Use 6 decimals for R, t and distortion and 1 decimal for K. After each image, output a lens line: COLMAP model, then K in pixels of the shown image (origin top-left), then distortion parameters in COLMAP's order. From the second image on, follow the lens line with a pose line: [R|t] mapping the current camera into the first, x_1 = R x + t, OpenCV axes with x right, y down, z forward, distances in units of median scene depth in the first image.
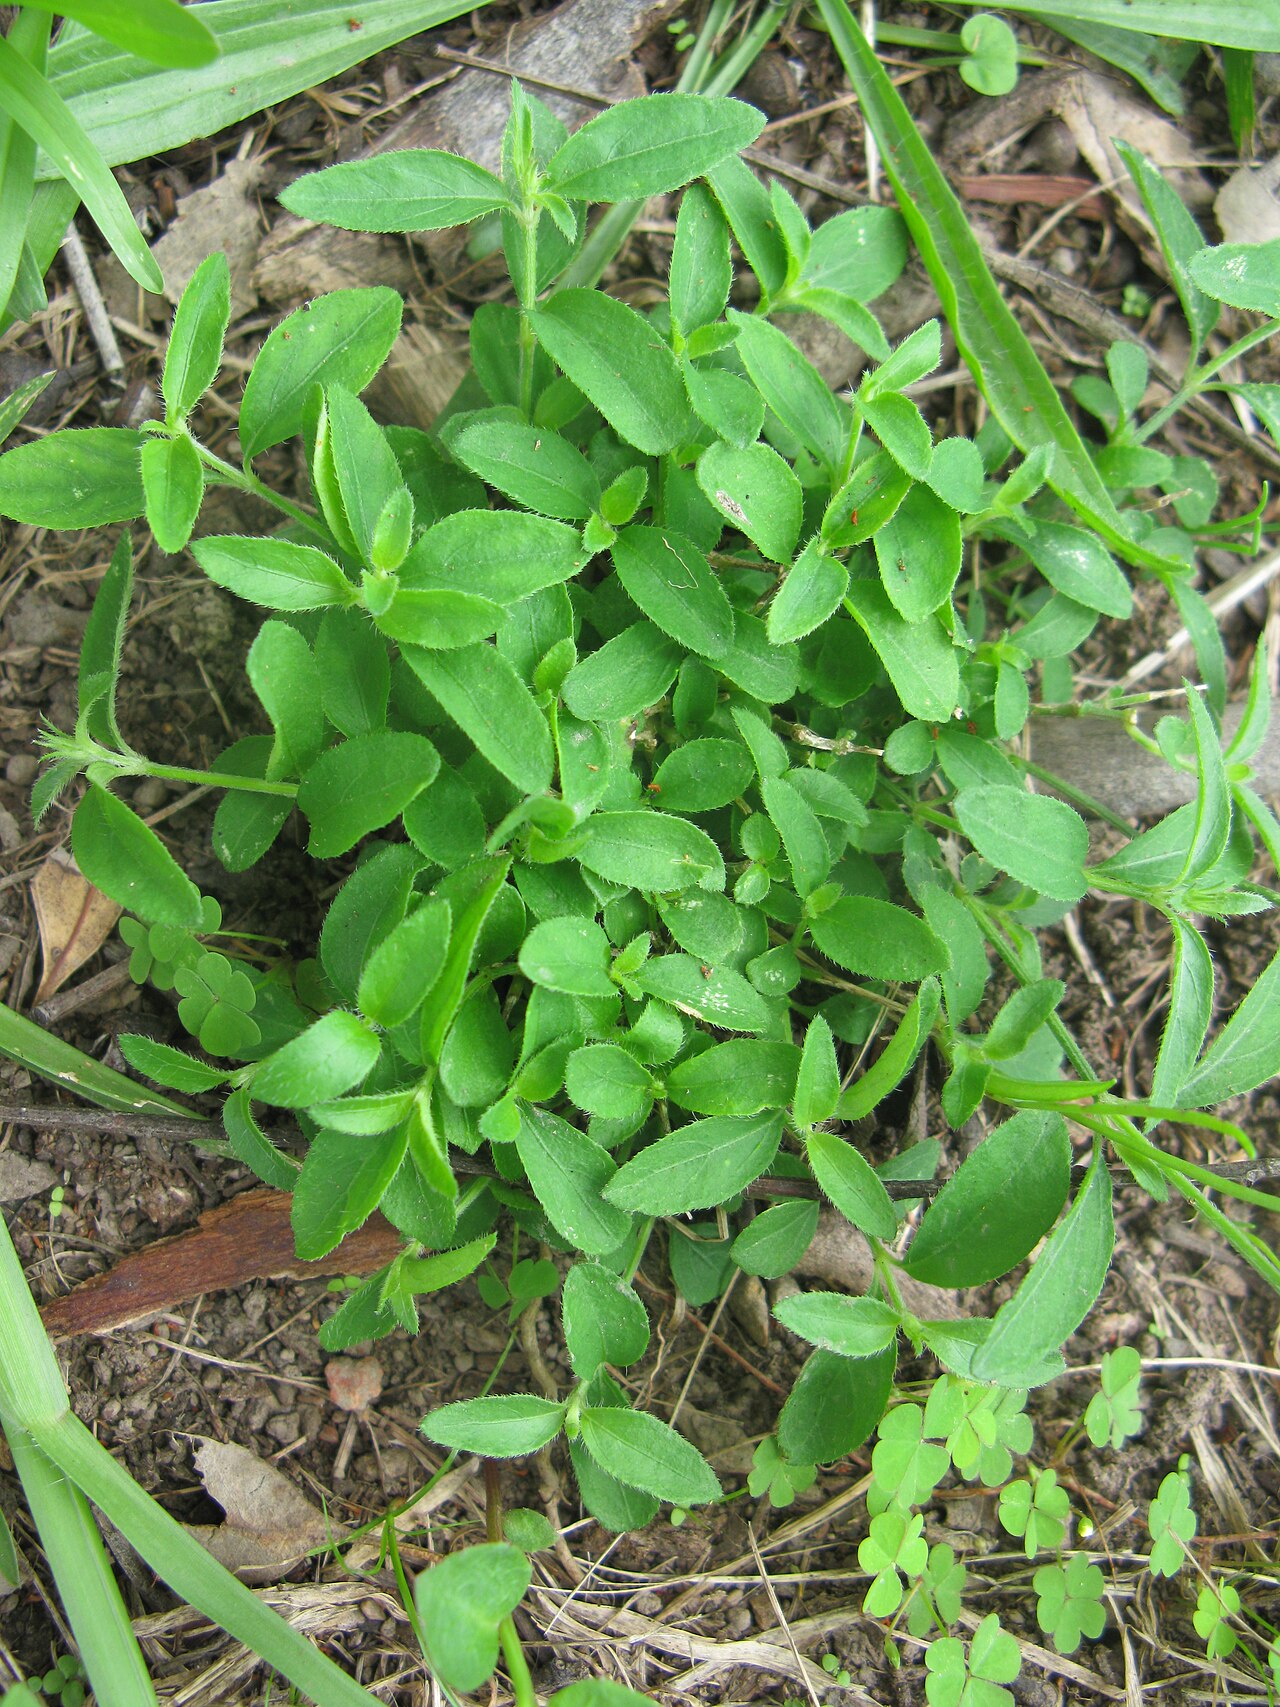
lens RADIAL K [[1725.8, 0, 640.0], [0, 1725.8, 853.5], [0, 0, 1]] dist [-0.224029, 0.204445]
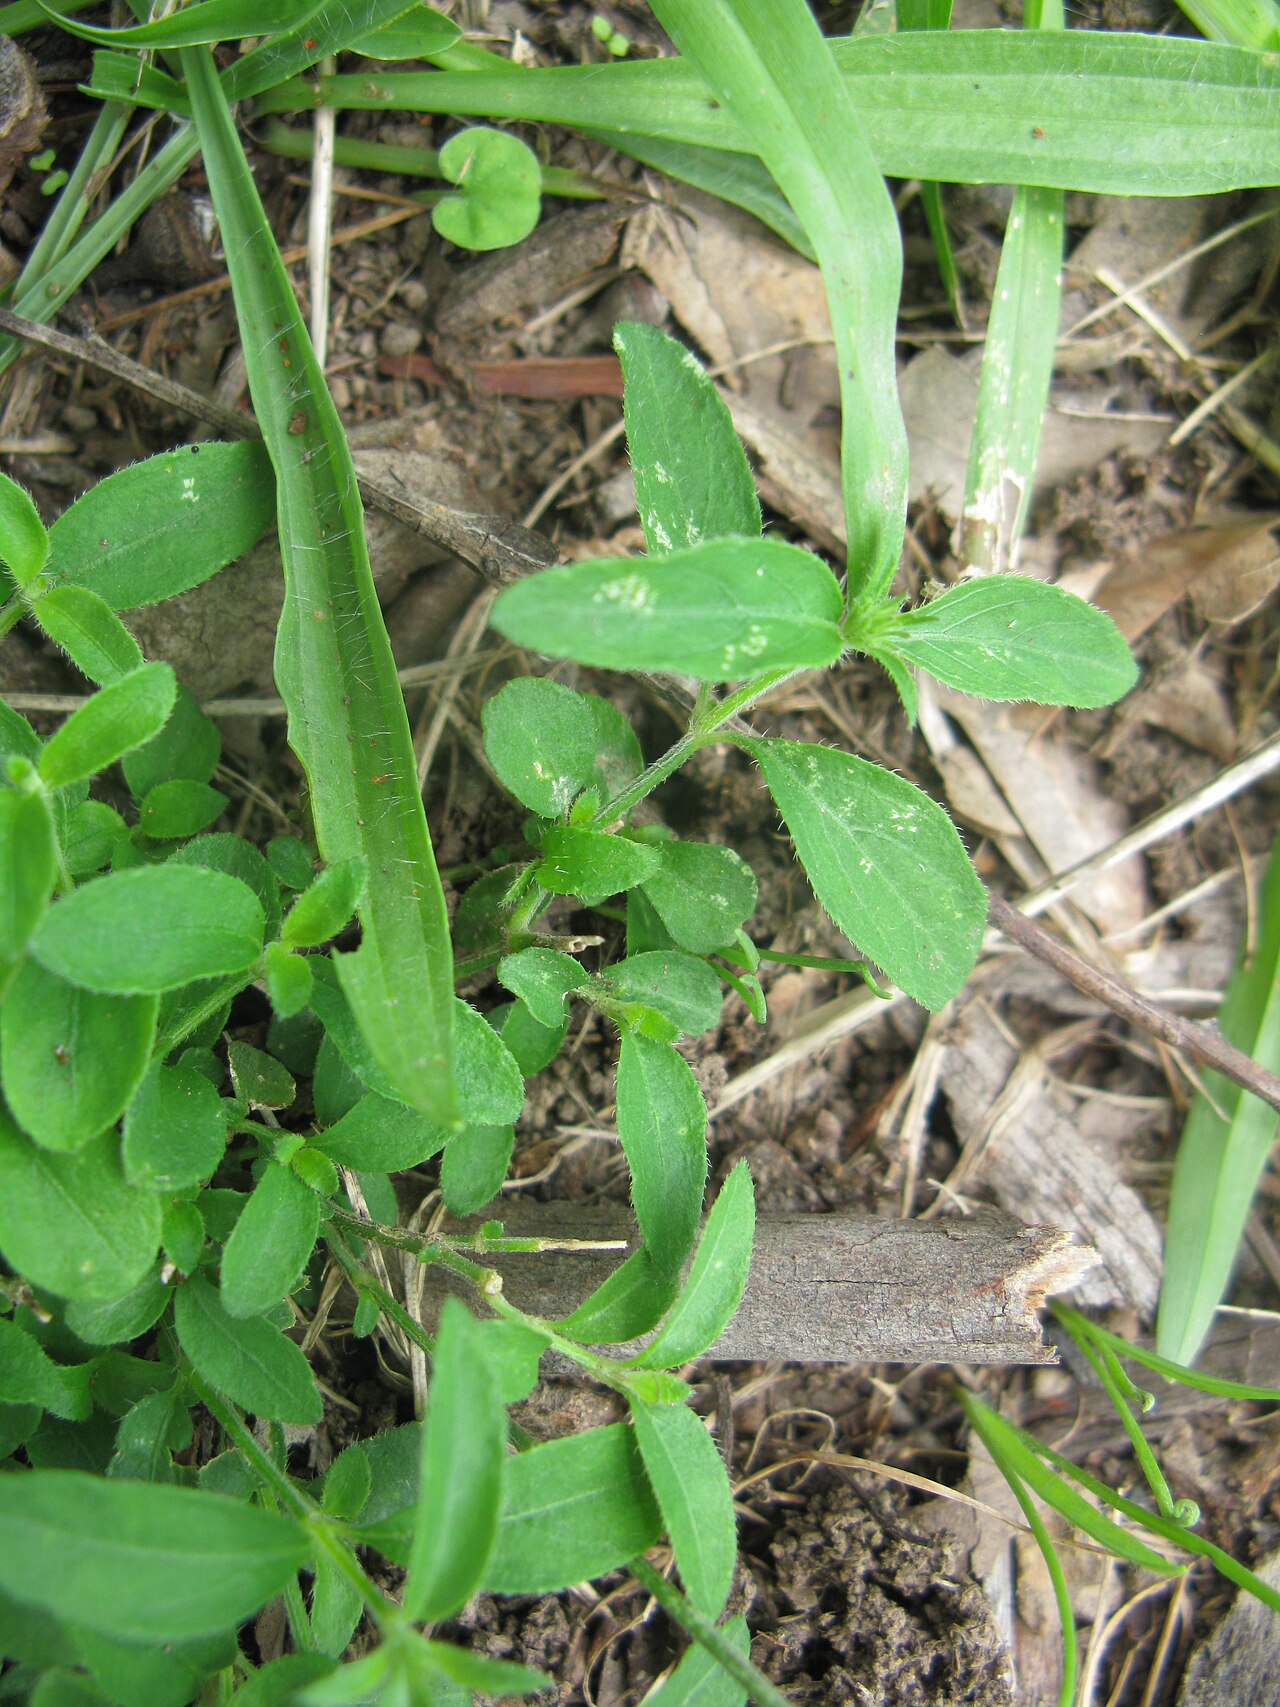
lens RADIAL K [[1749.8, 0, 593.3], [0, 1749.8, 854.5], [0, 0, 1]] dist [-0.236916, 0.215309]
pose [[0.981081, 0.082969, -0.174920, 0.403693], [-0.082354, 0.996545, 0.010784, -0.236313], [0.175210, 0.003825, 0.984524, 0.349885]]
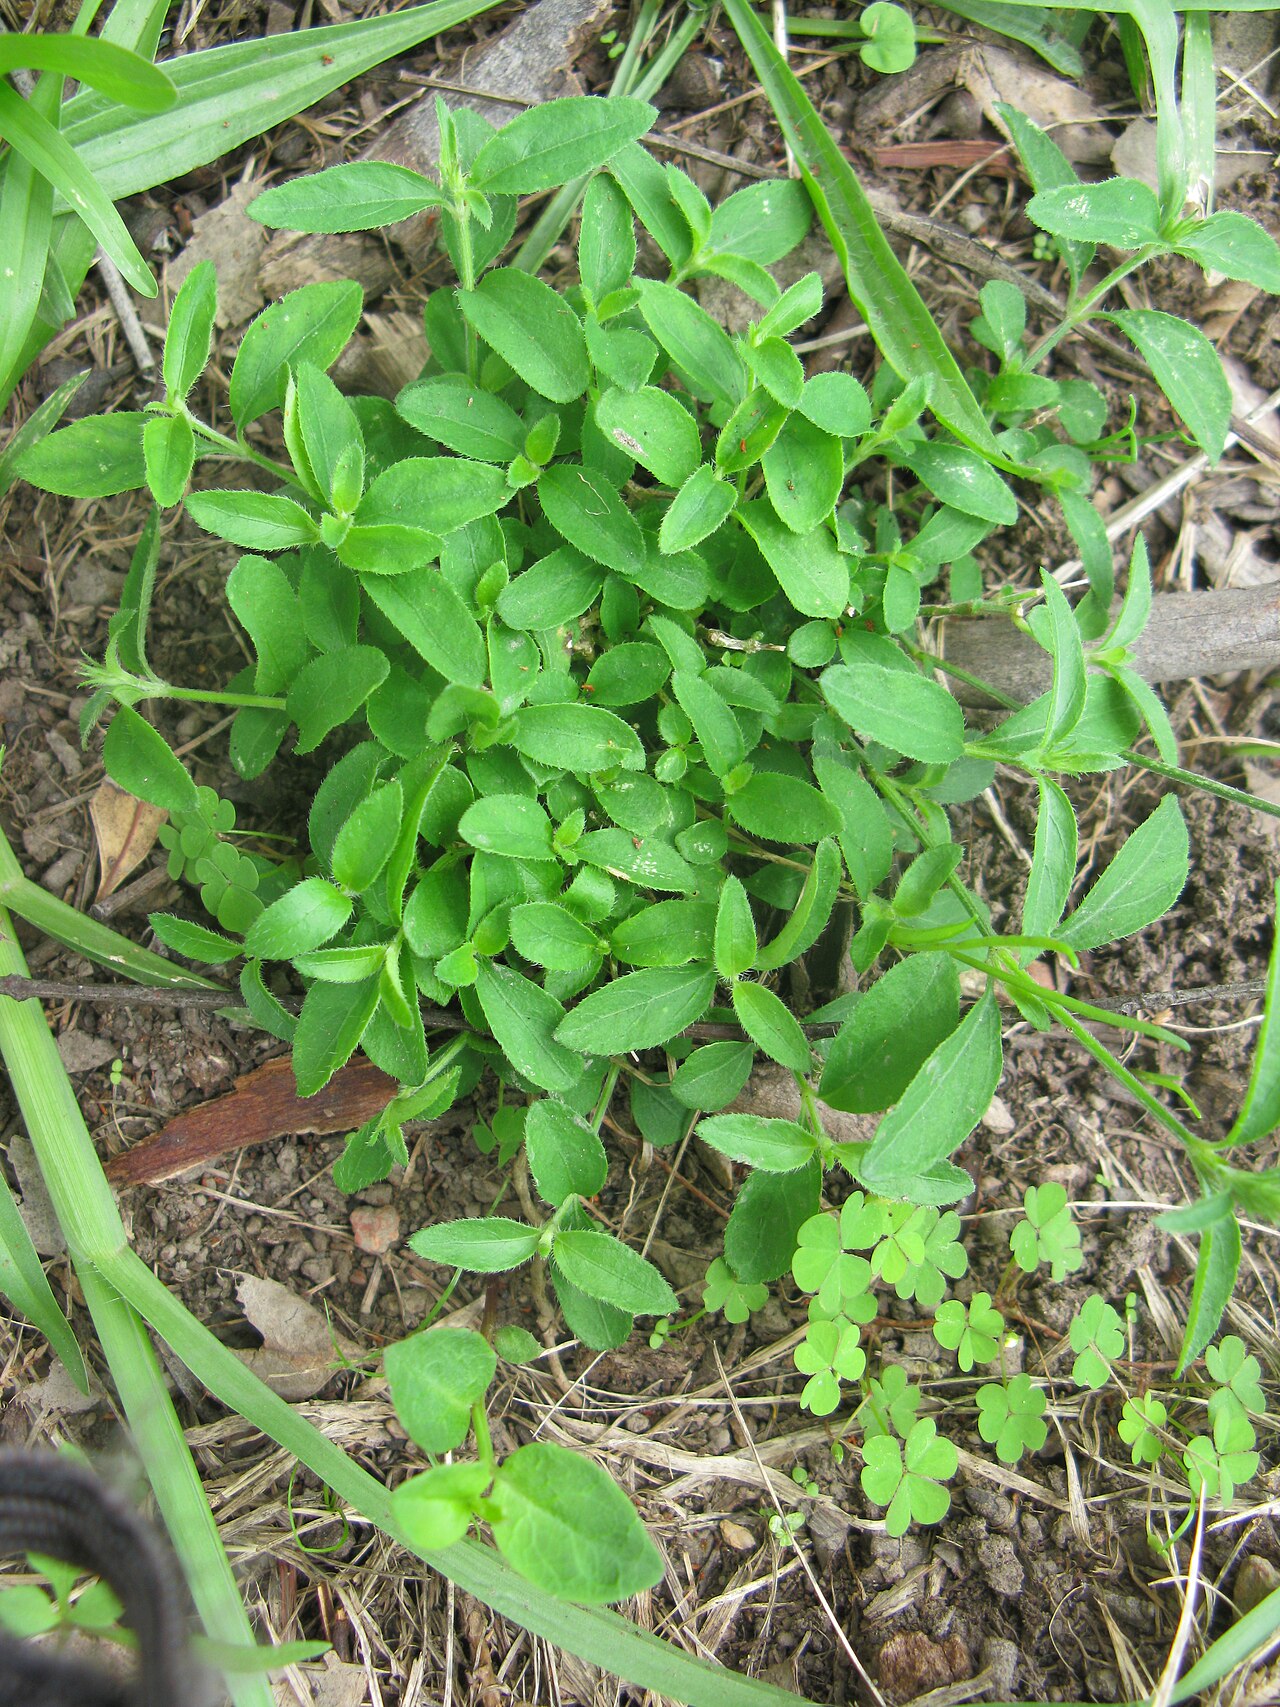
lens RADIAL K [[1725.8, 0, 640.0], [0, 1725.8, 853.5], [0, 0, 1]] dist [-0.224029, 0.204445]
pose [[0.994323, -0.037523, -0.099572, 0.138516], [0.037407, 0.999296, -0.003031, 0.070507], [0.099615, -0.000711, 0.995026, -0.141396]]
